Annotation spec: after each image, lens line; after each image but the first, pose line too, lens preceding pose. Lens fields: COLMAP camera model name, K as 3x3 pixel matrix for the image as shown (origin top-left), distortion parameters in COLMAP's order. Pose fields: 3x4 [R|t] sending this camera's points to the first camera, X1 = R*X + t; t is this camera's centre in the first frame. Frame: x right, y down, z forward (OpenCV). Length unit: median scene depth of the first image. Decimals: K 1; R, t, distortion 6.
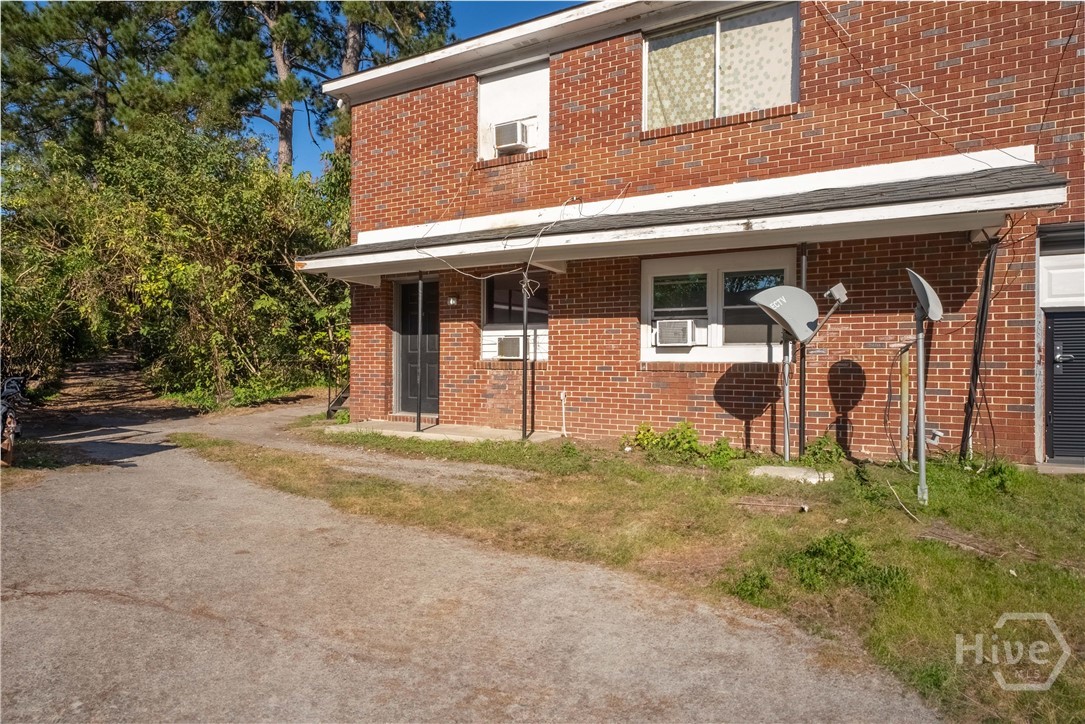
lens RADIAL K [[621.9, 0, 542.4], [0, 621.9, 361.2], [0, 0, 1]] dist [-0.005563, 0.000438]
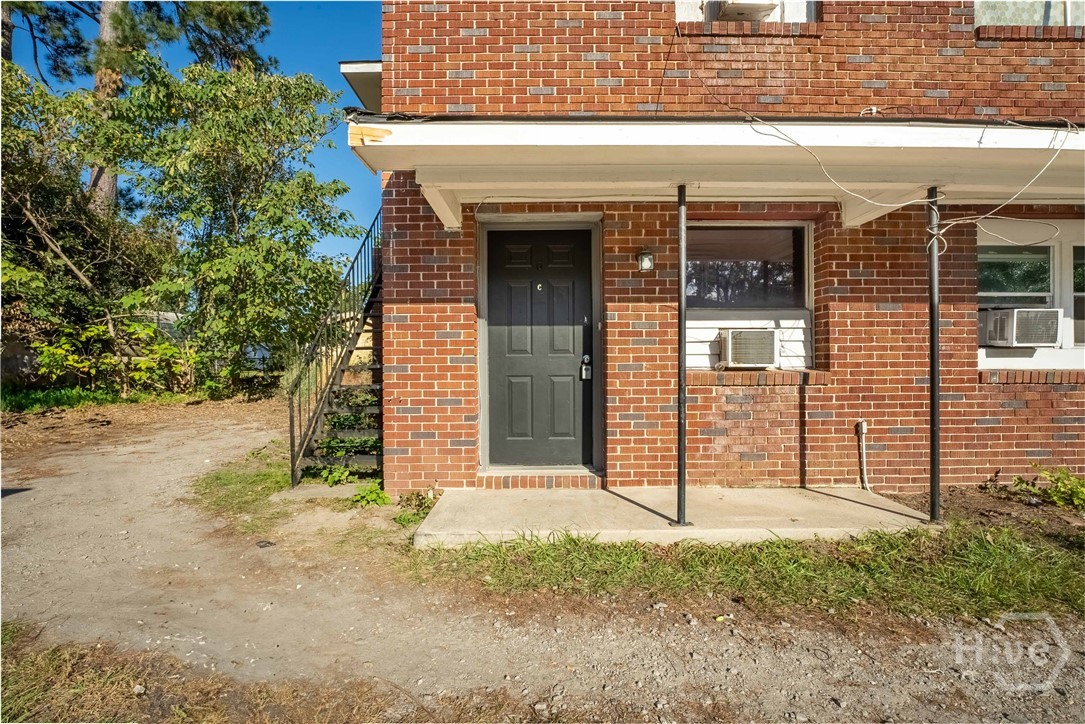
lens RADIAL K [[498.9, 0, 543.6], [0, 498.9, 363.9], [0, 0, 1]] dist [-0.018581, -0.000185]
pose [[0.878901, -0.012176, 0.476848, -0.433269], [0.008241, 0.999913, 0.010343, -0.013101], [-0.476933, -0.005160, 0.878925, 0.654268]]
